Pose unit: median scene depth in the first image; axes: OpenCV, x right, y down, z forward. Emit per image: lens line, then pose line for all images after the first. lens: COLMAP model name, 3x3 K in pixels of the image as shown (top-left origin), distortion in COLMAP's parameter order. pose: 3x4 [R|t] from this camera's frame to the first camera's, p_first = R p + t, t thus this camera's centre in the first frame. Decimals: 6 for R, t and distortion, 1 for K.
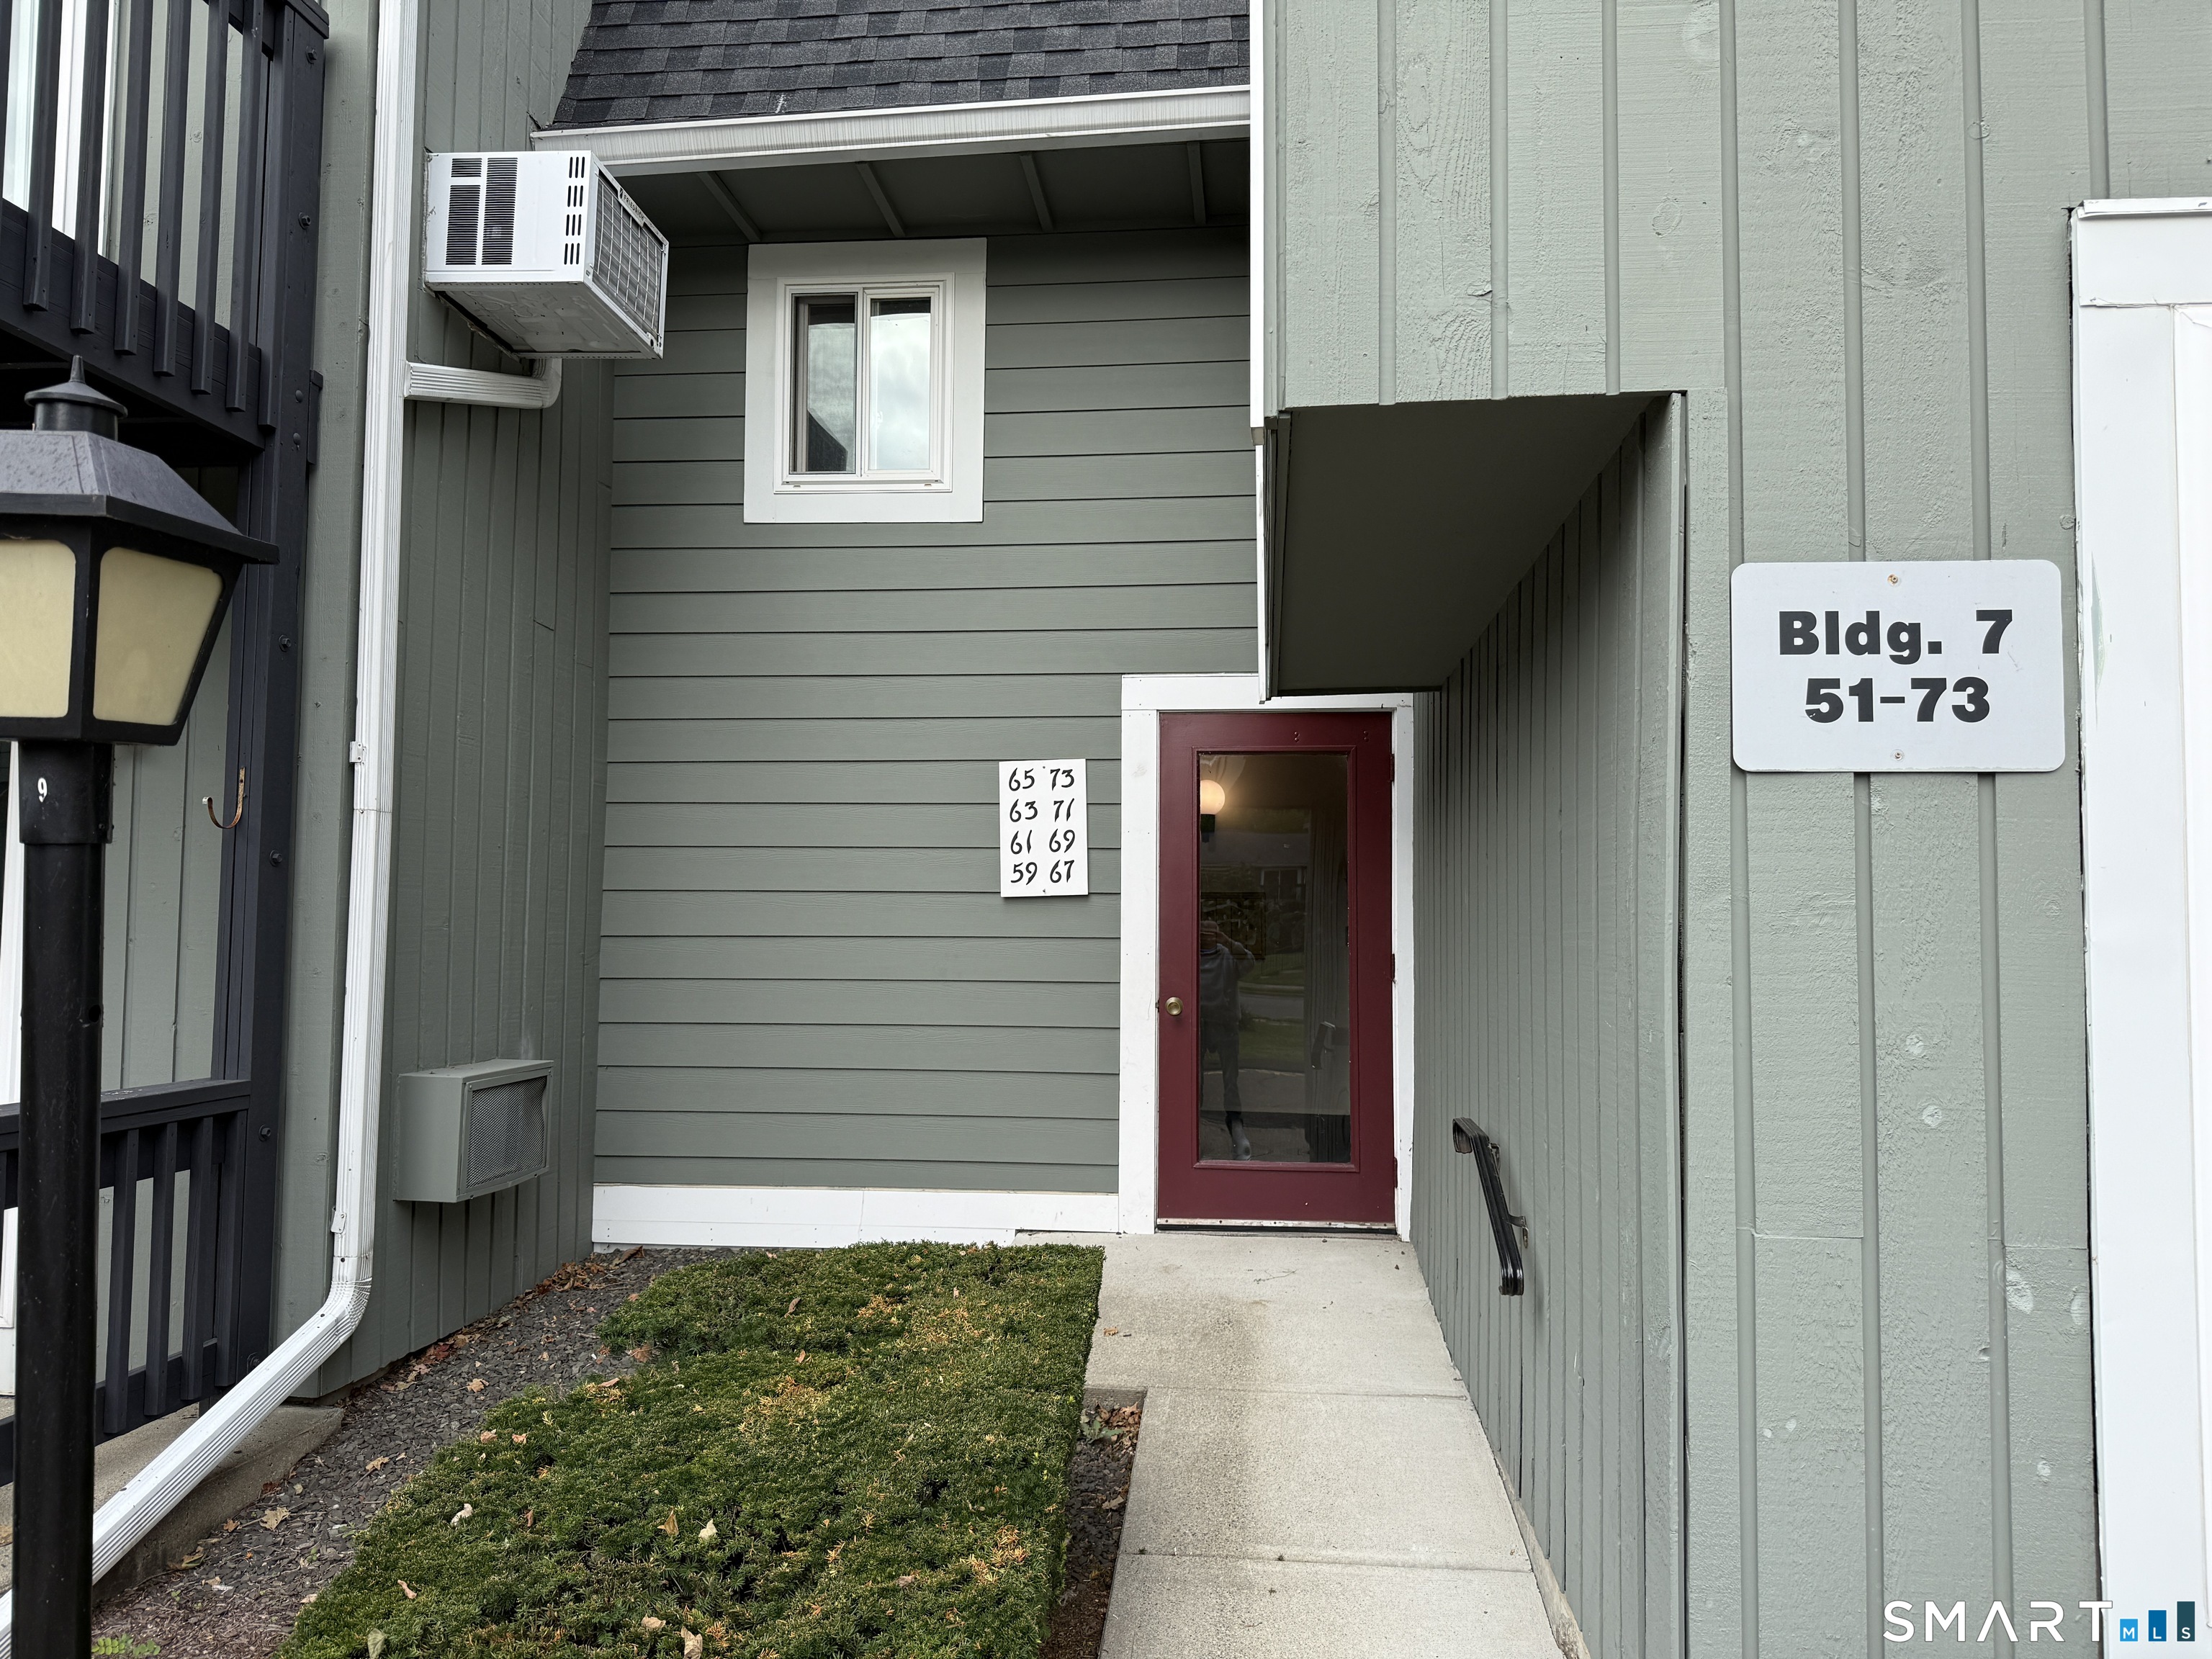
lens RADIAL K [[1554.2, 0, 1094.5], [0, 1554.2, 834.4], [0, 0, 1]] dist [0.048052, -0.055778]
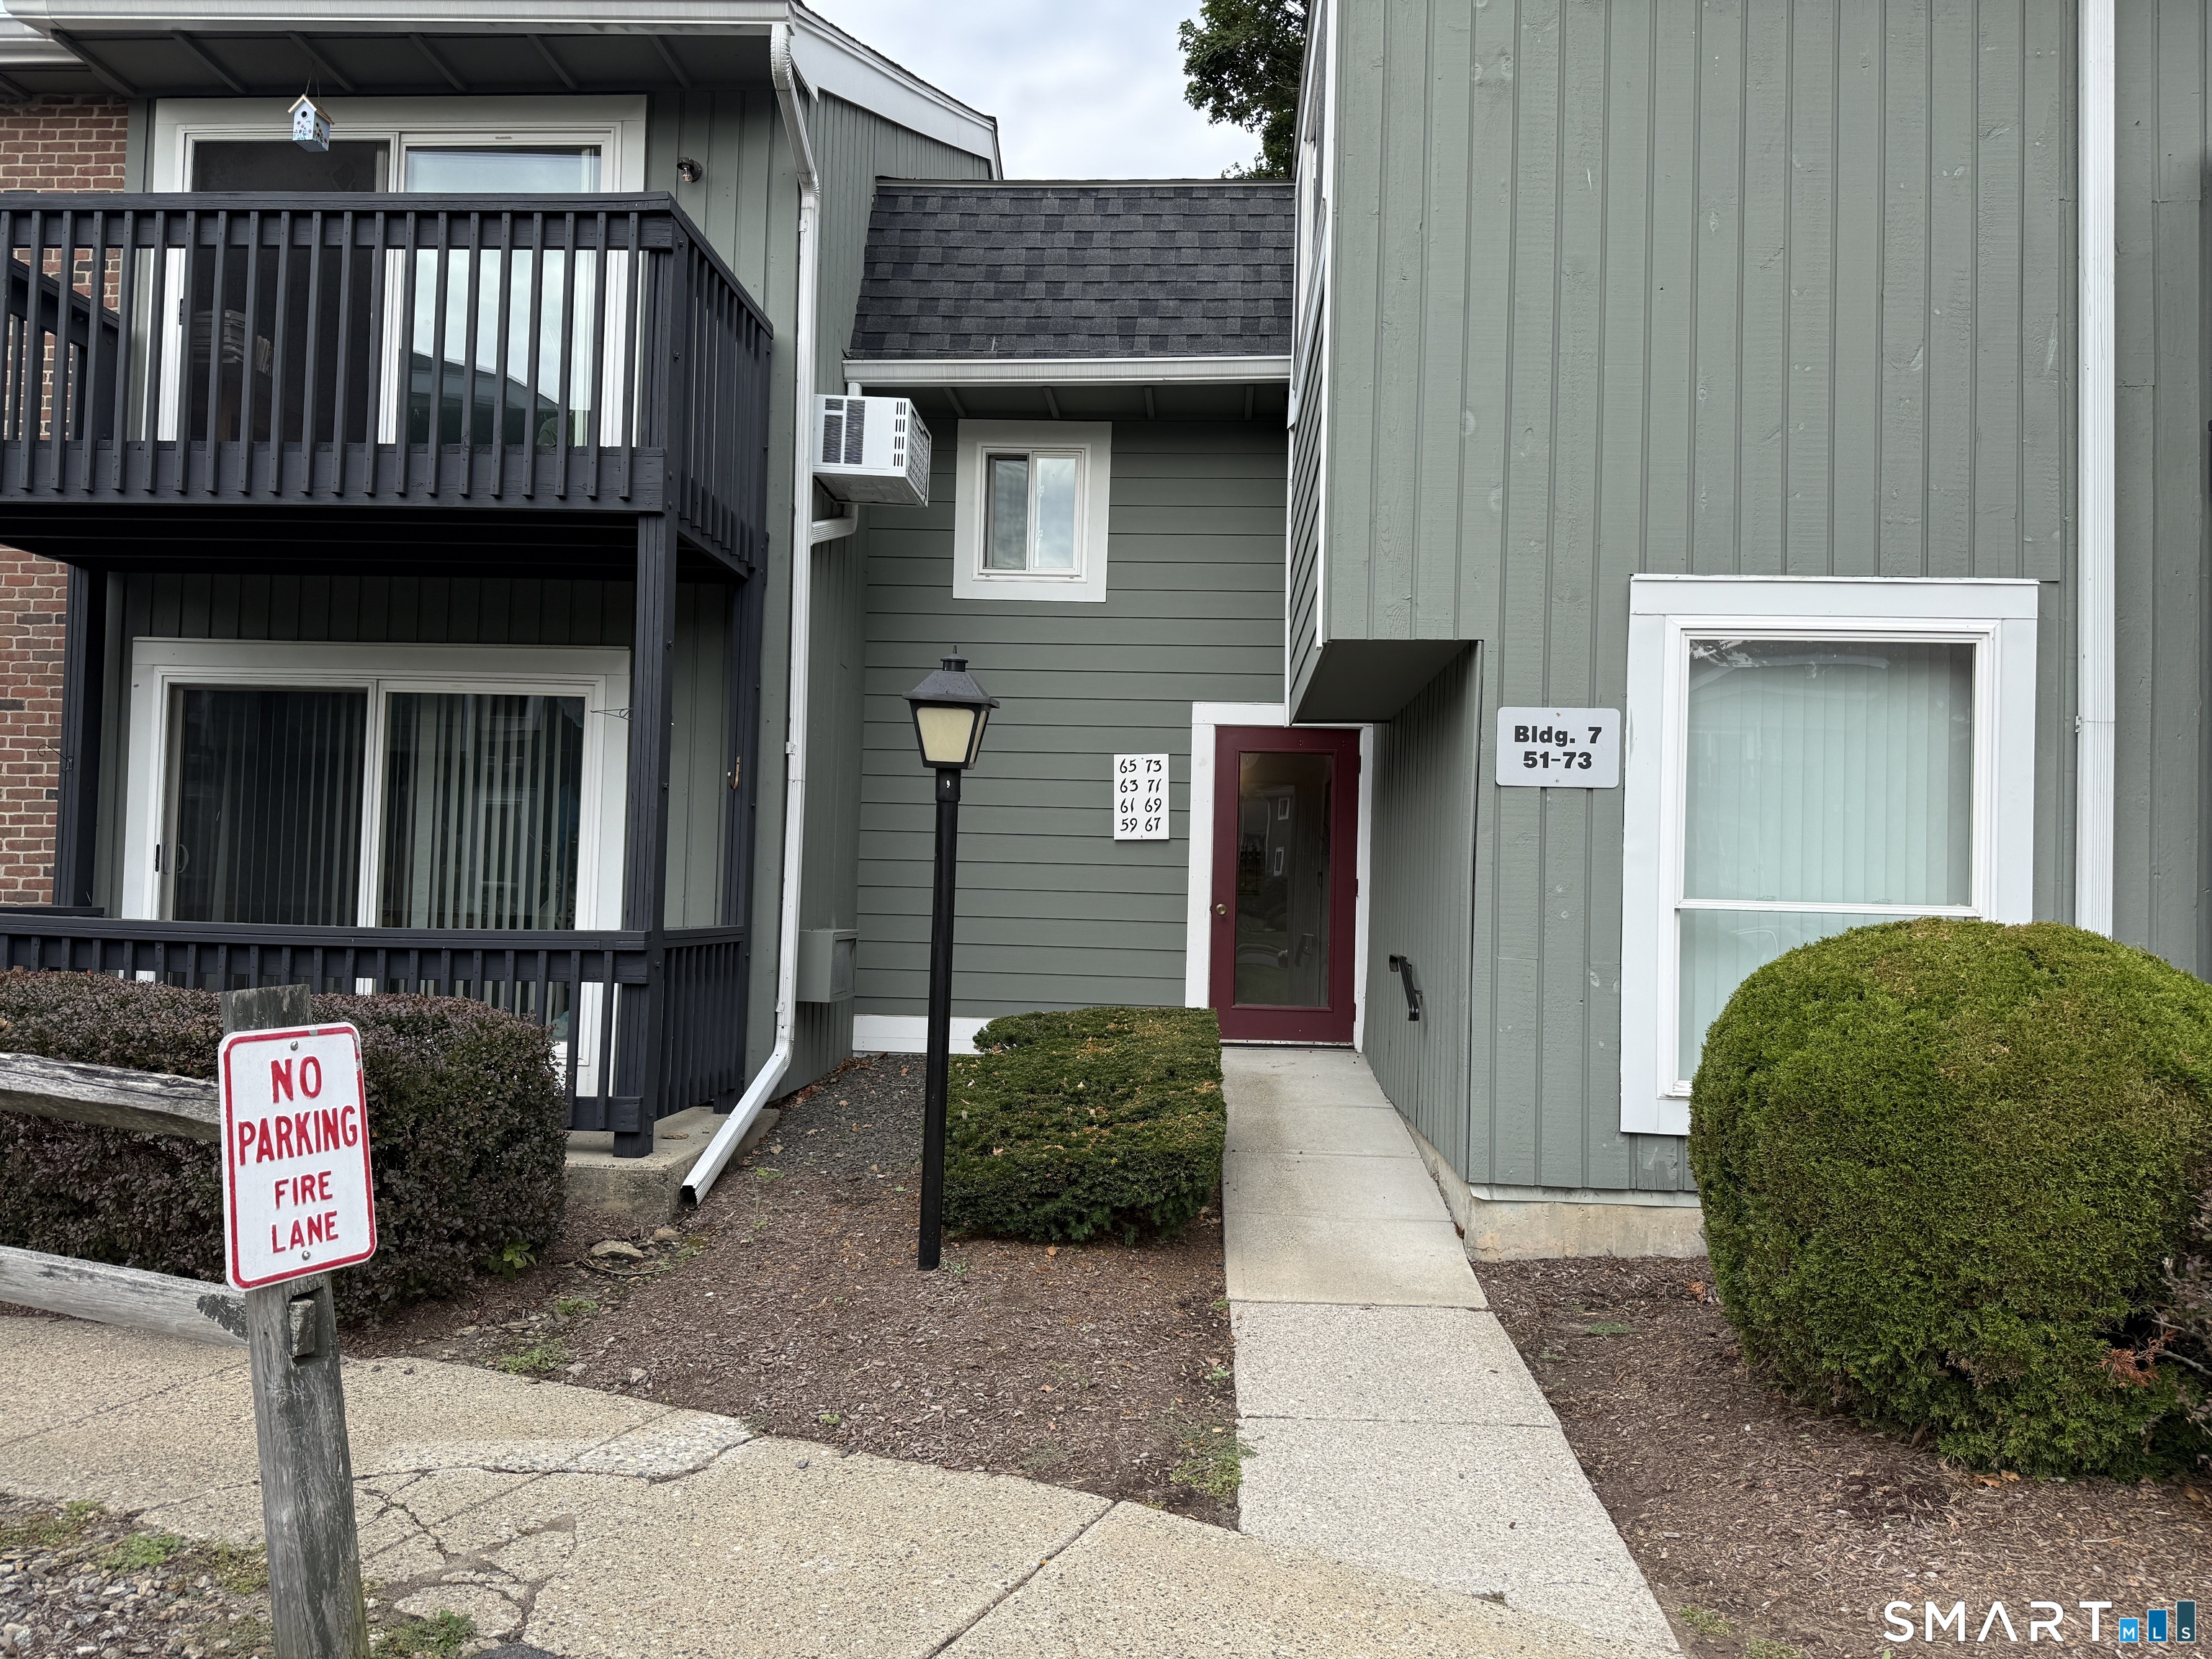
lens RADIAL K [[1554.2, 0, 1110.3], [0, 1554.2, 848.4], [0, 0, 1]] dist [0.048052, -0.055778]
pose [[0.998933, 0.020964, 0.041142, -0.144051], [-0.022268, 0.999256, 0.031502, -0.000969], [-0.040451, -0.032384, 0.998657, -0.661493]]
